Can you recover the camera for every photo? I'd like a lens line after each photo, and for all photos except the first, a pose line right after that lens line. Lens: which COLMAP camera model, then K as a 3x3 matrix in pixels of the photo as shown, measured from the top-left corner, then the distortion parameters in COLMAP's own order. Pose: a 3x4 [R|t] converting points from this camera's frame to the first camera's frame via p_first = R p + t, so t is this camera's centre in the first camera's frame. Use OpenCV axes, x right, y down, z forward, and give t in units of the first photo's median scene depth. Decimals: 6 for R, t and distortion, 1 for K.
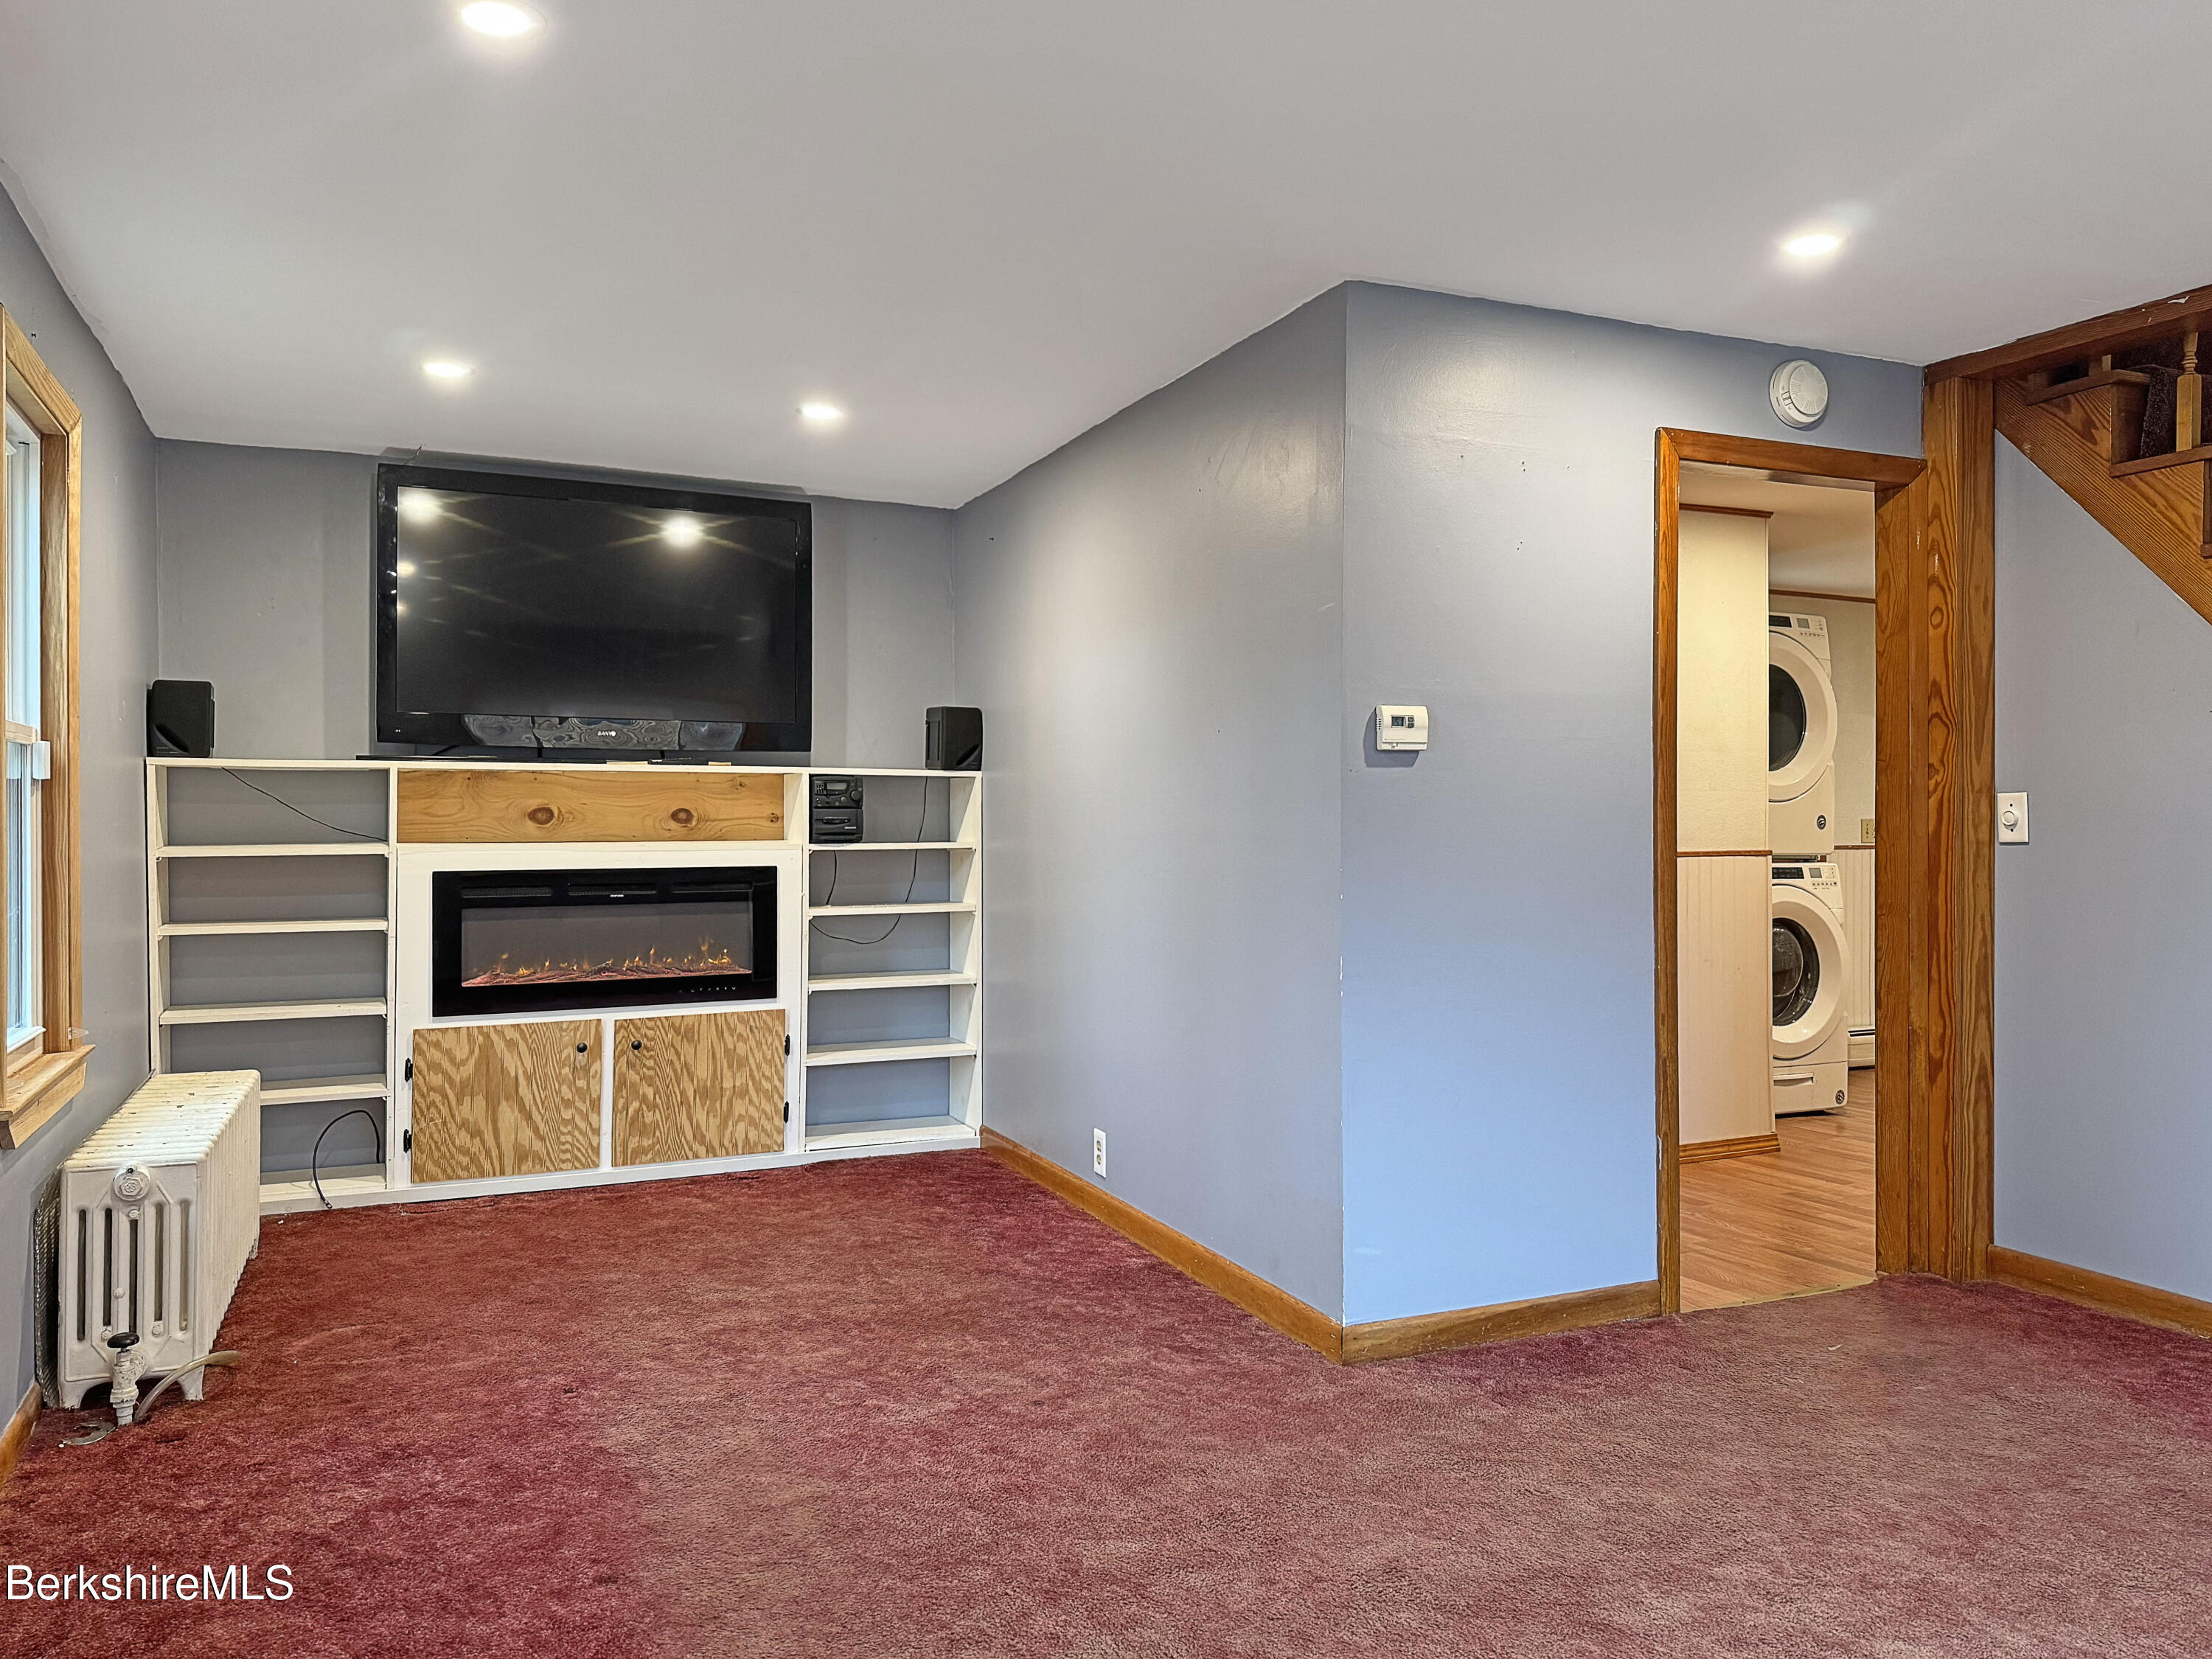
lens RADIAL K [[1596.8, 0, 1096.9], [0, 1596.8, 833.6], [0, 0, 1]] dist [0.071184, -0.067139]
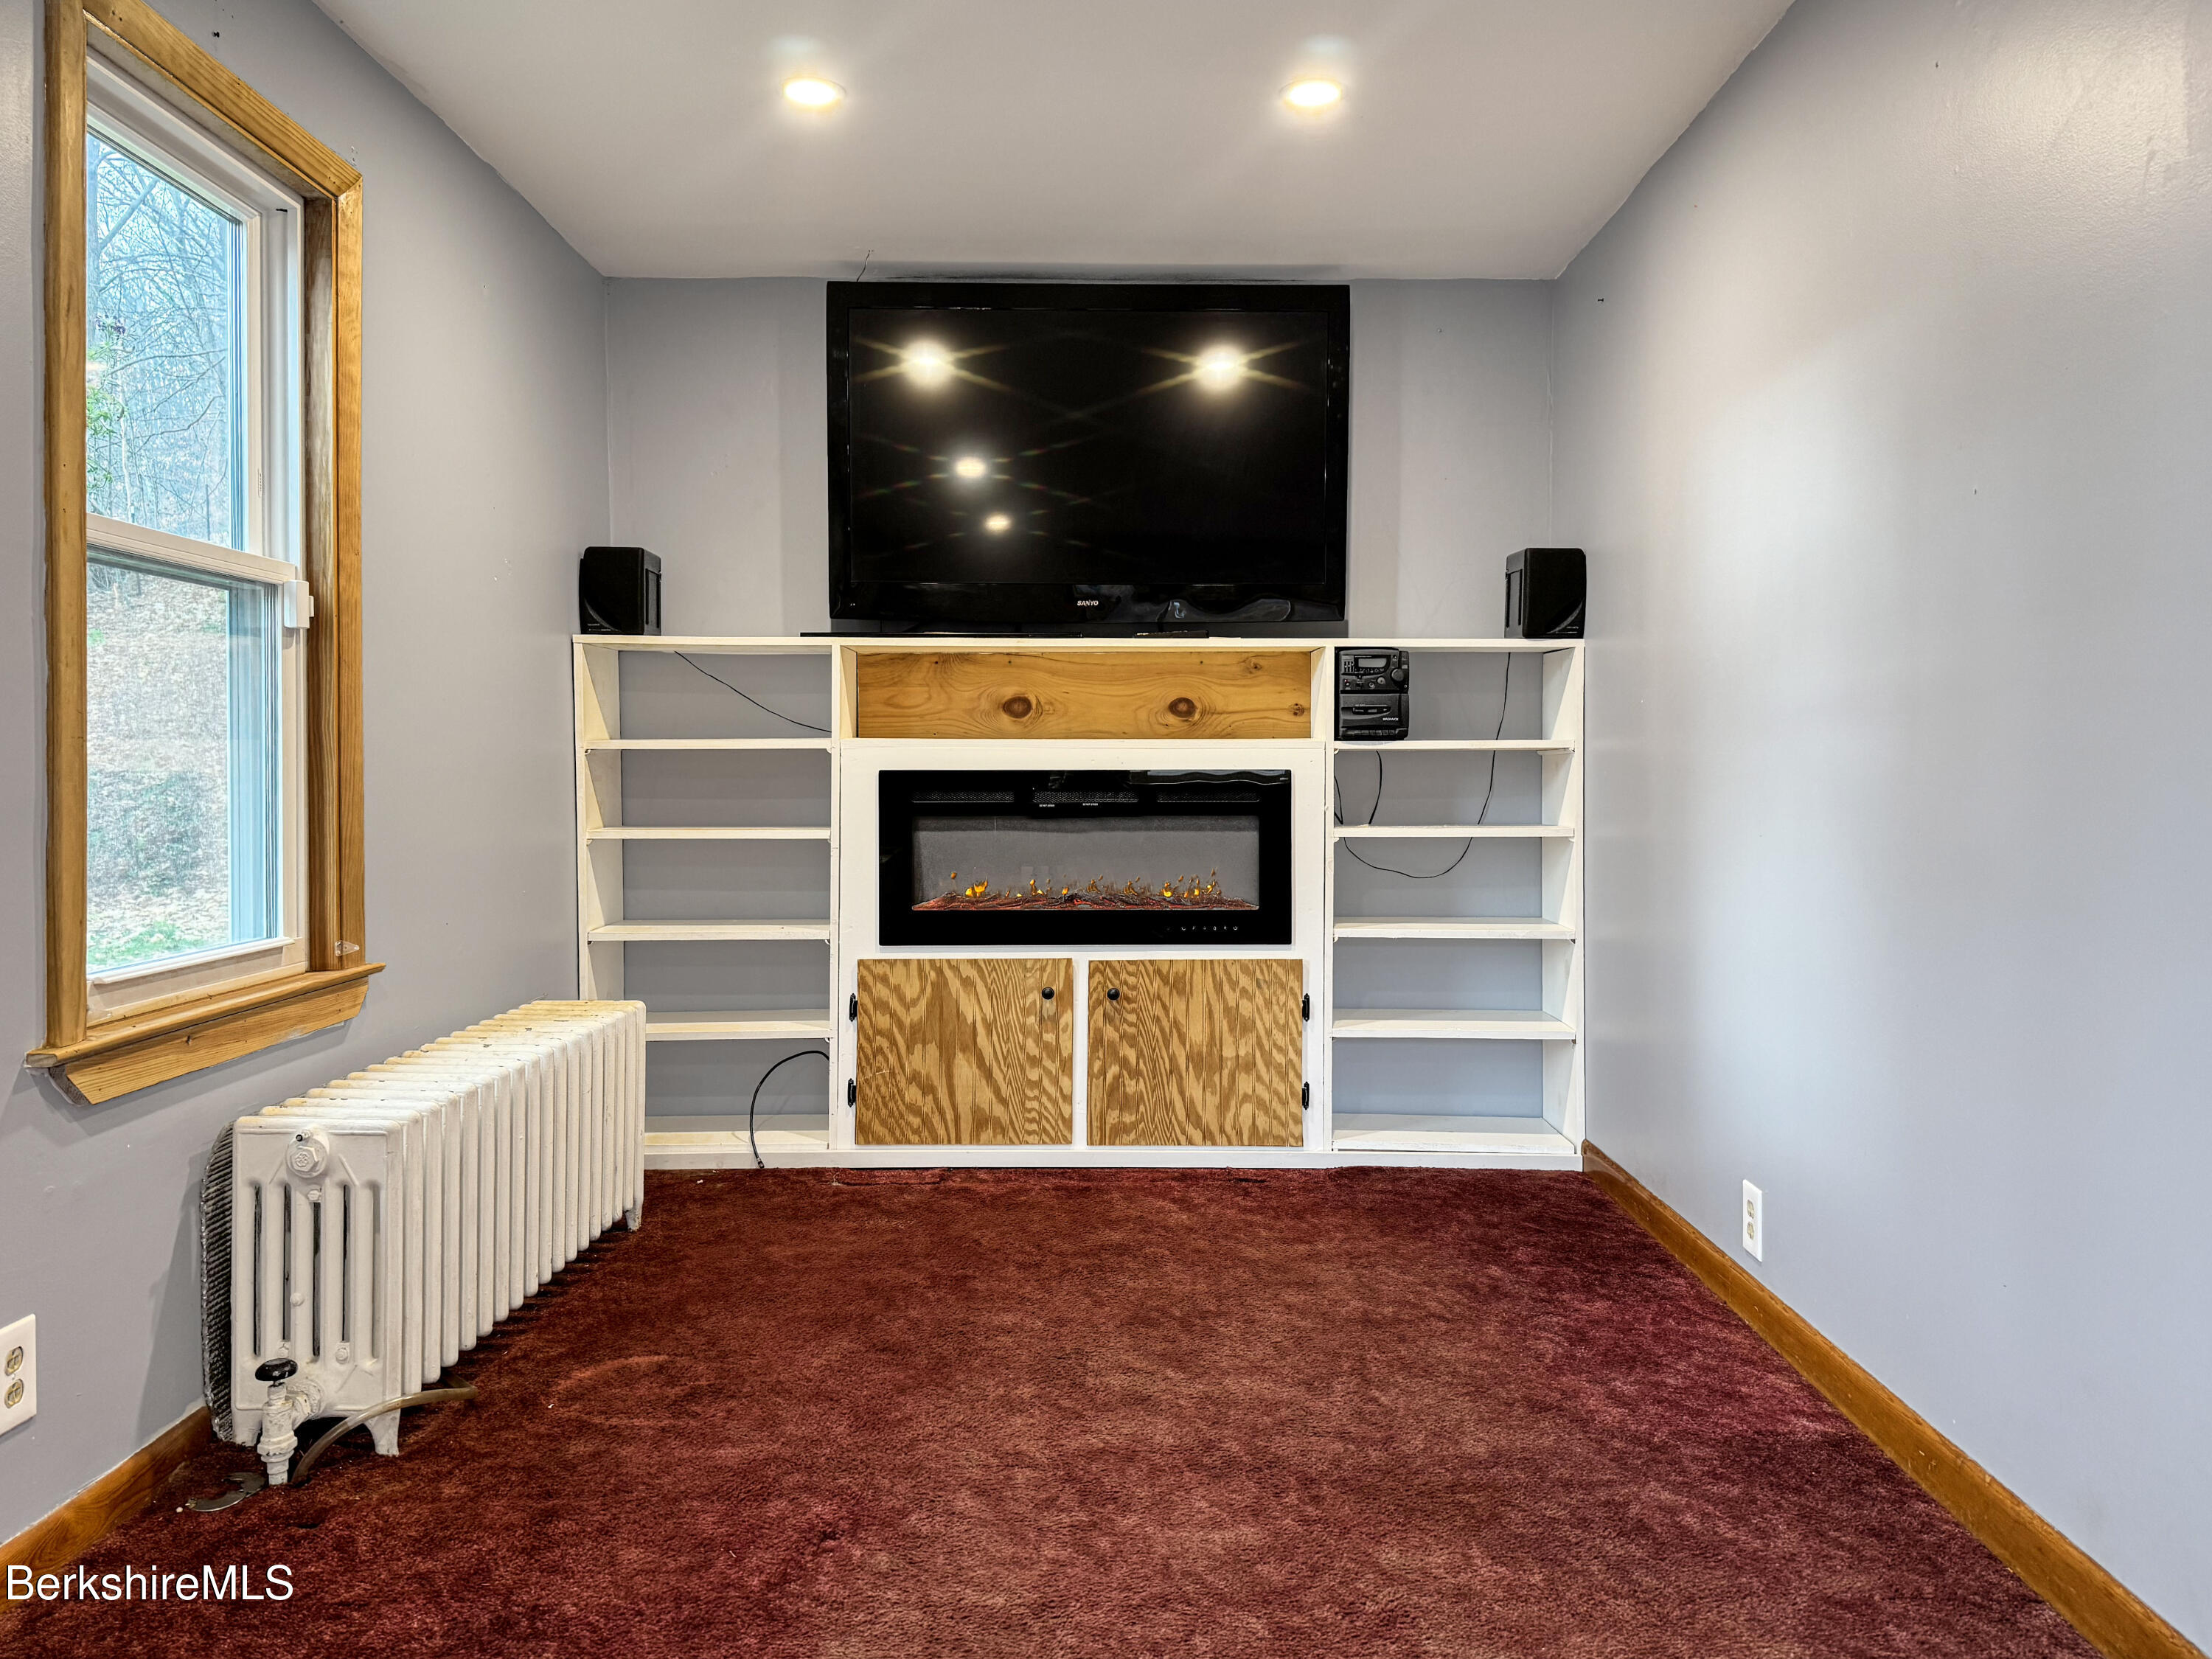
lens RADIAL K [[1596.8, 0, 1082.3], [0, 1596.8, 768.3], [0, 0, 1]] dist [0.071184, -0.067139]
pose [[0.910727, 0.005082, -0.412977, 0.023382], [-0.006160, 0.999980, -0.001280, 0.023661], [0.412963, 0.003710, 0.910740, 0.302145]]
